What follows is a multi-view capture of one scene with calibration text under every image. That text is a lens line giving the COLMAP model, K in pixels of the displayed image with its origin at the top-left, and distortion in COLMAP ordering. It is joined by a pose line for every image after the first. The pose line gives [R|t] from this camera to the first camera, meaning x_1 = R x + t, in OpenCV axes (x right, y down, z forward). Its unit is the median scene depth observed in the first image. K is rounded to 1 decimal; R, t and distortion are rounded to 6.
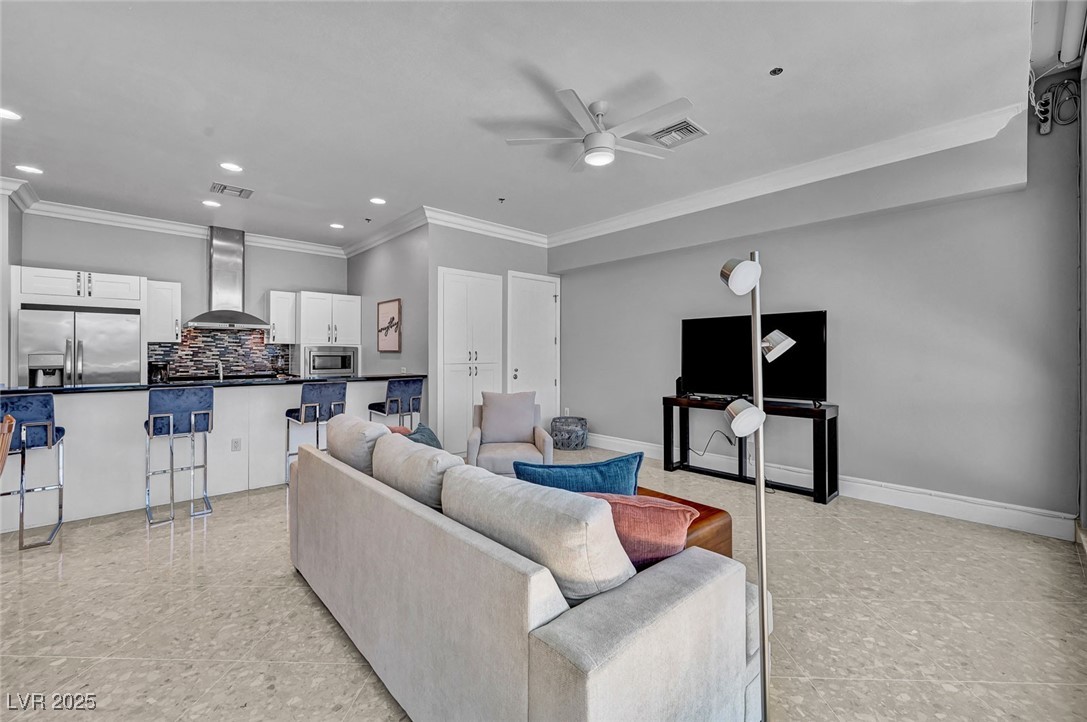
lens RADIAL K [[447.0, 0, 542.5], [0, 447.0, 358.7], [0, 0, 1]] dist [0.004546, 0.000118]
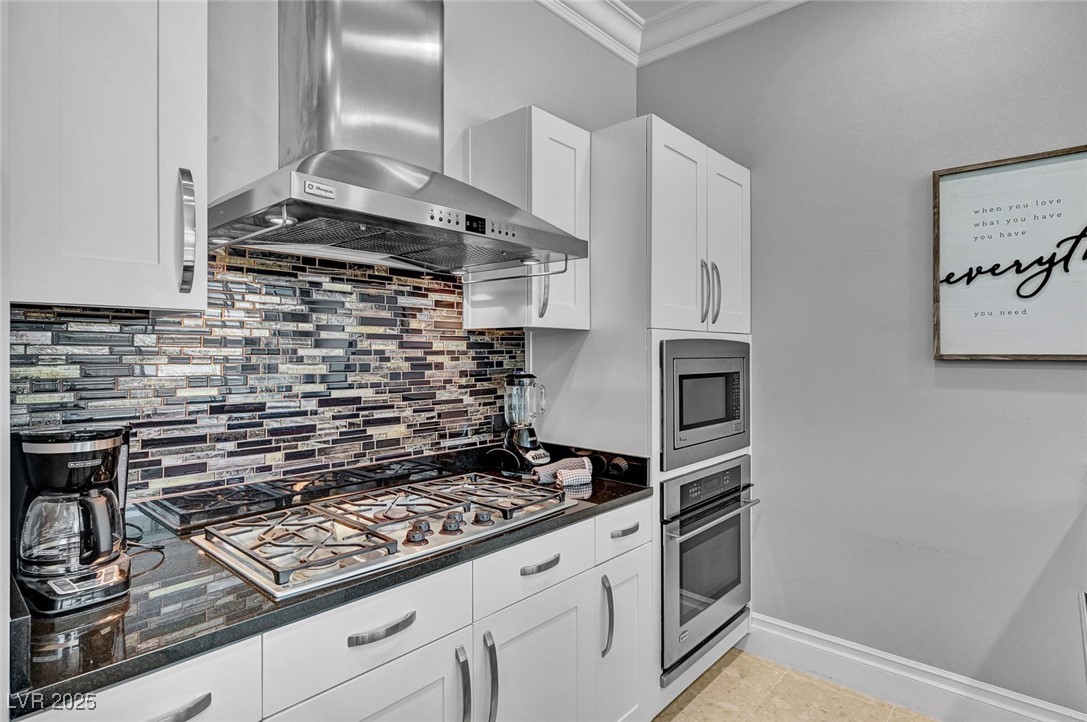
lens RADIAL K [[568.3, 0, 544.5], [0, 568.3, 354.7], [0, 0, 1]] dist [0.000663, 0.000140]
pose [[0.995754, 0.001417, 0.092047, -0.630532], [-0.001354, 0.999999, -0.000746, -0.019162], [-0.092048, 0.000618, 0.995754, 0.701555]]
